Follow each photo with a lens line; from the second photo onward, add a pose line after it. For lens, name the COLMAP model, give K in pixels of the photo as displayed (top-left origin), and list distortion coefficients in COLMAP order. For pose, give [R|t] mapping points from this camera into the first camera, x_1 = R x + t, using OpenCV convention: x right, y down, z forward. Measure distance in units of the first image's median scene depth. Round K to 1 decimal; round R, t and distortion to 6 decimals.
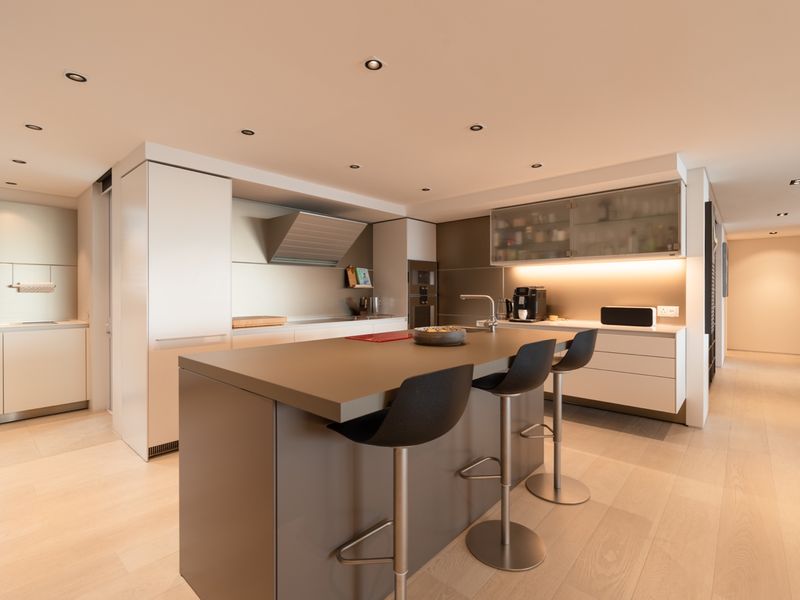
lens RADIAL K [[389.4, 0, 401.7], [0, 389.4, 296.5], [0, 0, 1]] dist [0.003158, -0.000394]
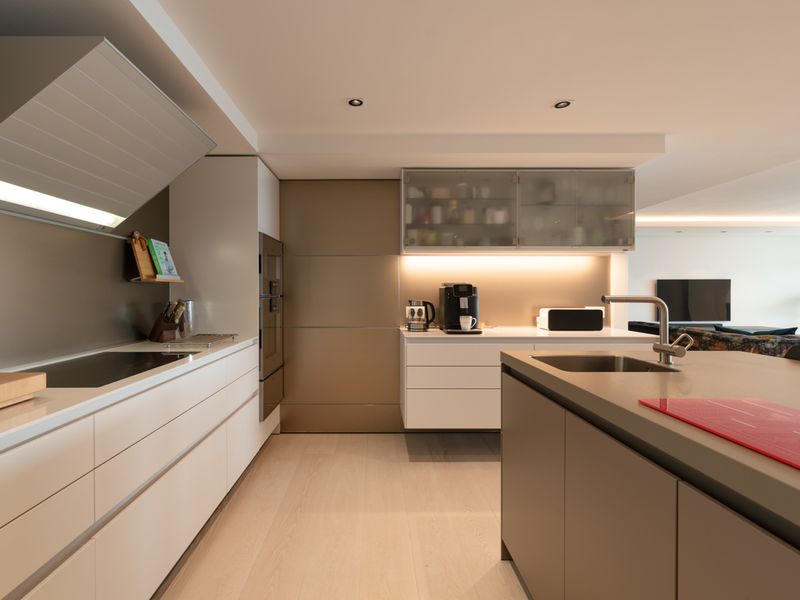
lens RADIAL K [[389.4, 0, 375.8], [0, 389.4, 284.6], [0, 0, 1]] dist [0.003158, -0.000394]
pose [[0.747859, 0.006307, 0.663828, -0.264551], [0.005449, 0.999863, -0.015639, -0.012239], [-0.663835, 0.015313, 0.747722, 0.557759]]
